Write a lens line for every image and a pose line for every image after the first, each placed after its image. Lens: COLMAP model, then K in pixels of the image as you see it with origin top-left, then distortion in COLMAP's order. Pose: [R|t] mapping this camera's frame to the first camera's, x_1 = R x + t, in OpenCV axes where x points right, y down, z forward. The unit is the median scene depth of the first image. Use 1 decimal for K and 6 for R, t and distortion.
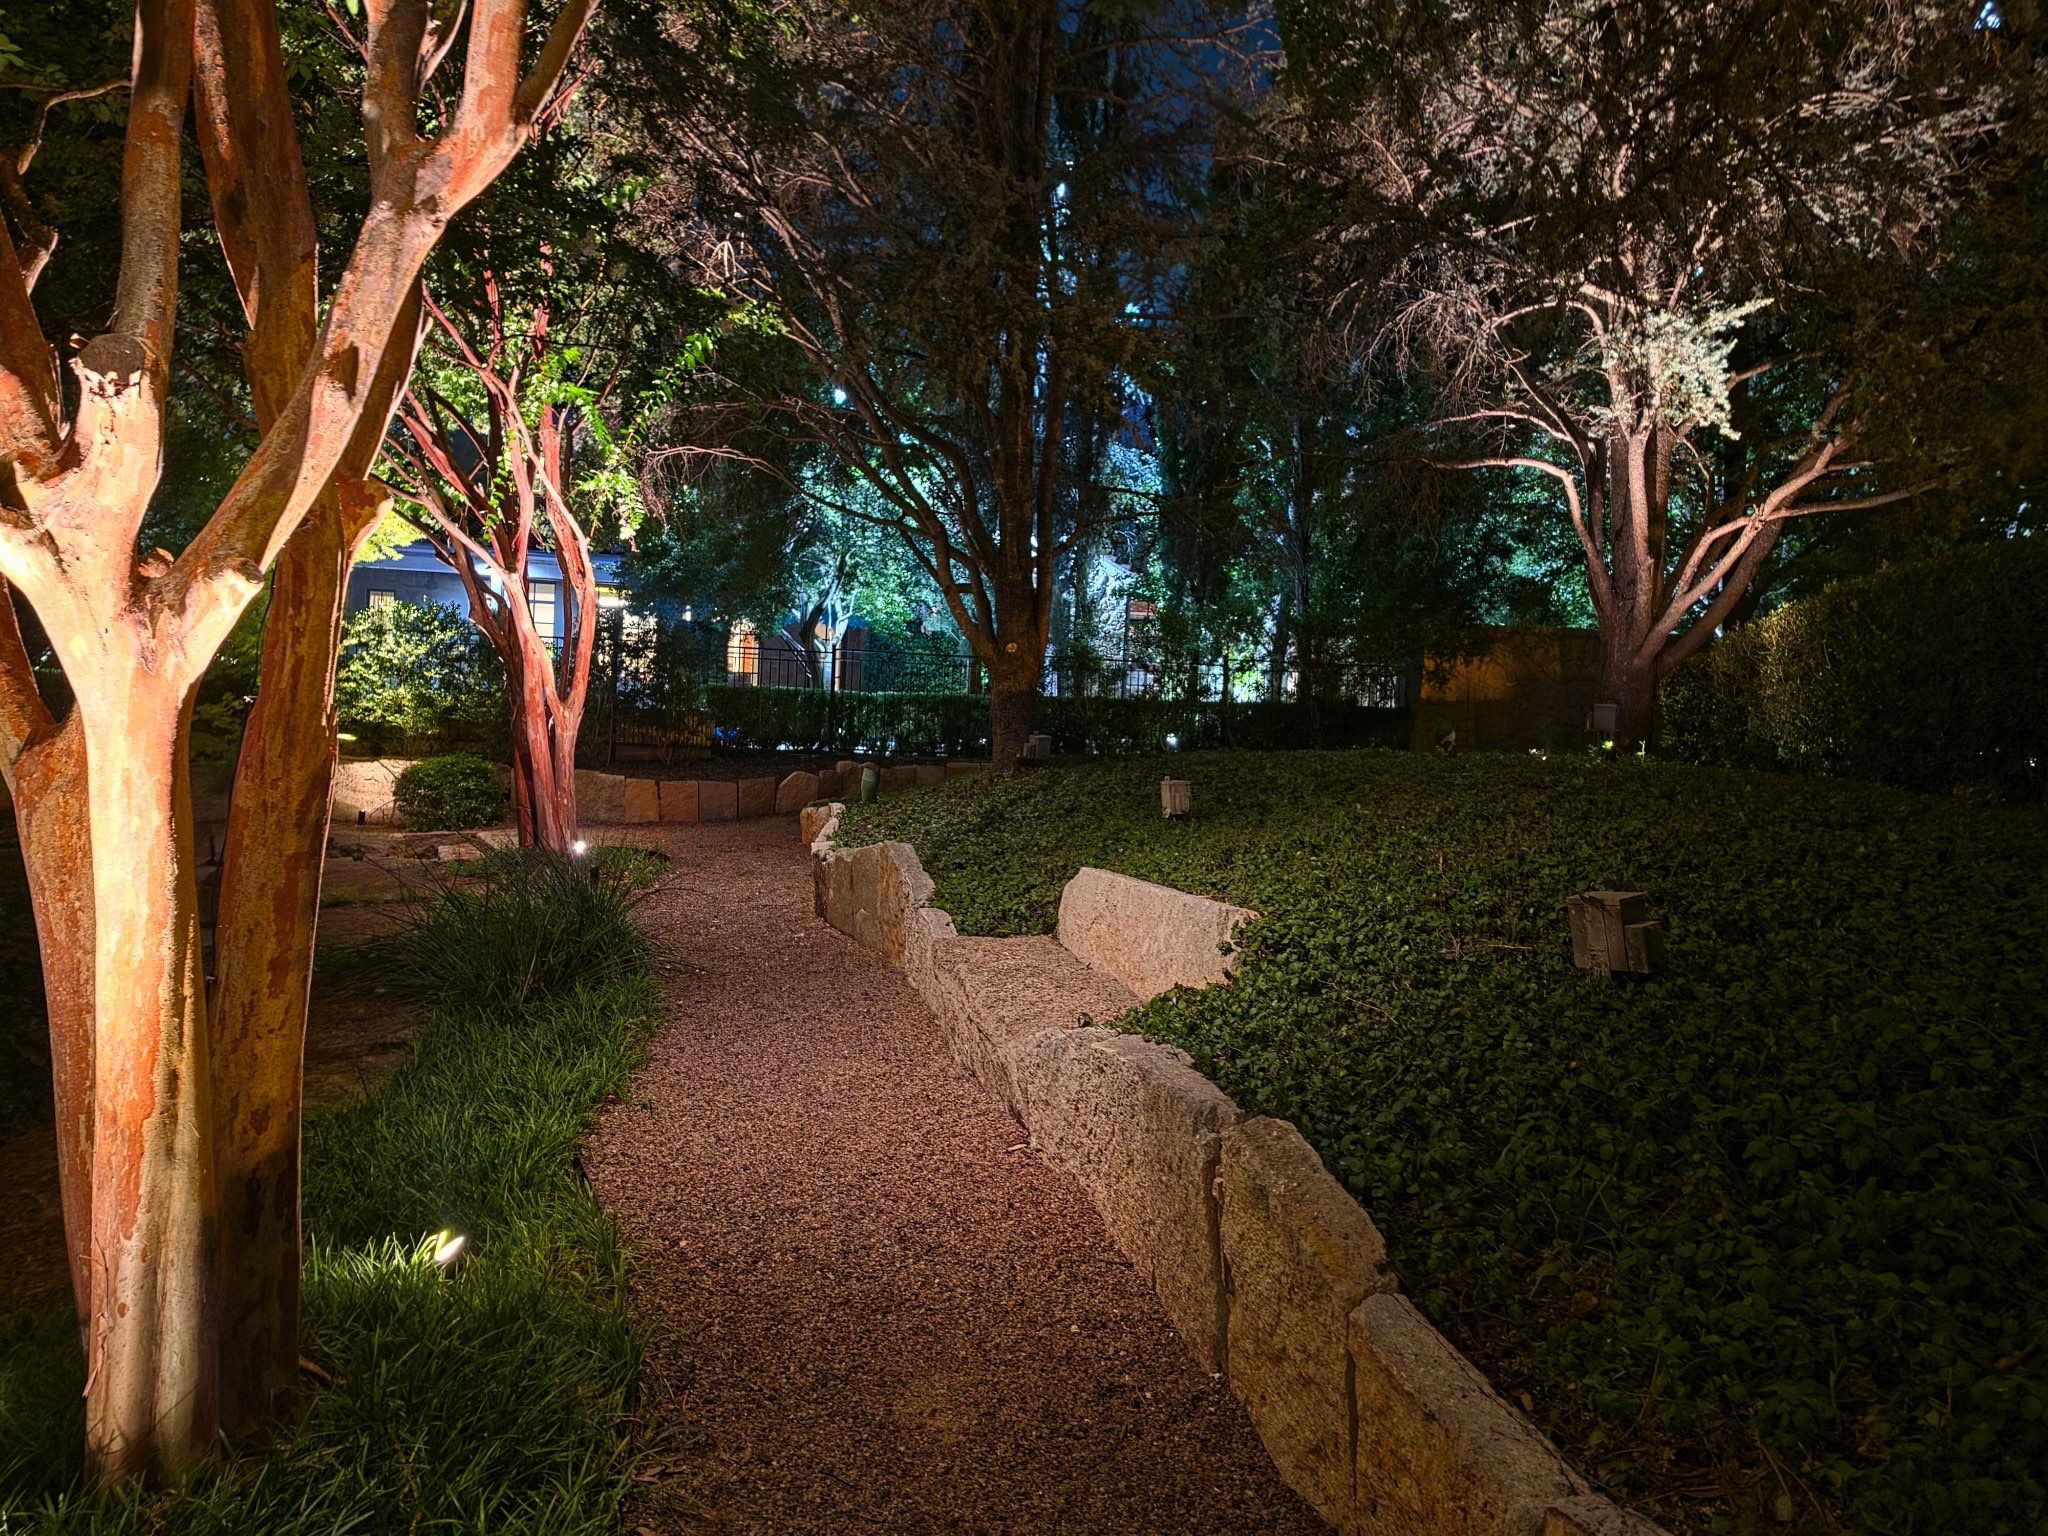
lens RADIAL K [[1468.2, 0, 1017.0], [0, 1468.2, 760.2], [0, 0, 1]] dist [-0.009943, -0.003297]
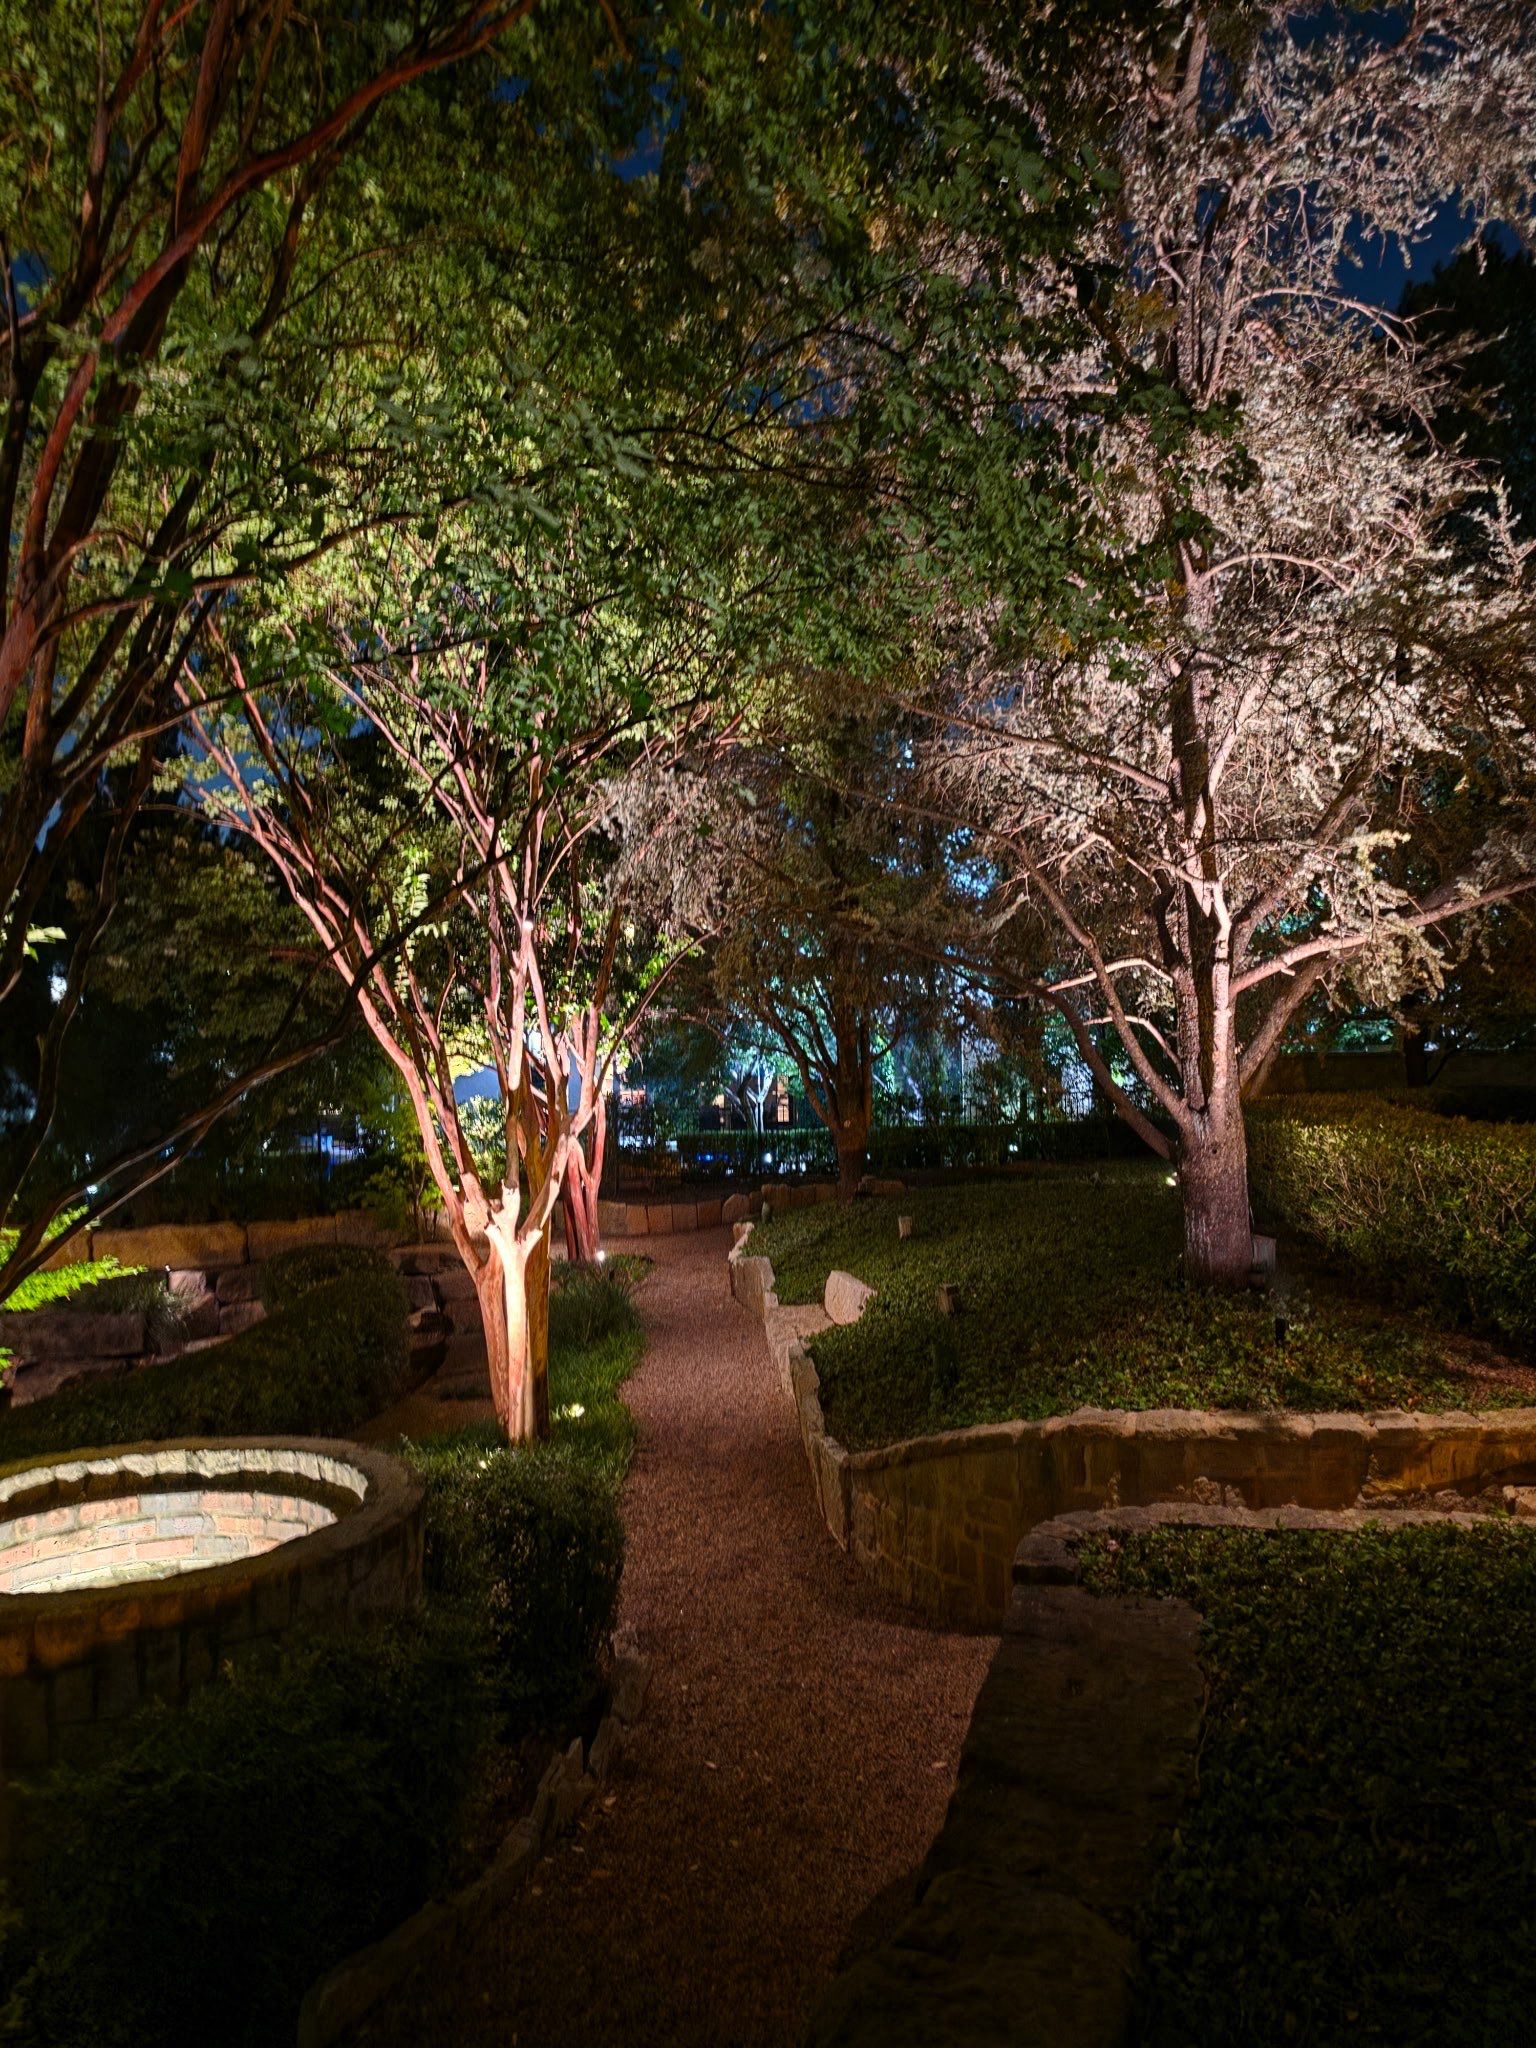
lens RADIAL K [[1427.9, 0, 768.0], [0, 1427.9, 1024.0], [0, 0, 1]] dist [0.078147, -0.119353]
pose [[0.985620, -0.062700, -0.156914, 0.306576], [0.051905, 0.996055, -0.071978, -0.142541], [0.160808, 0.062798, 0.984986, -1.124927]]
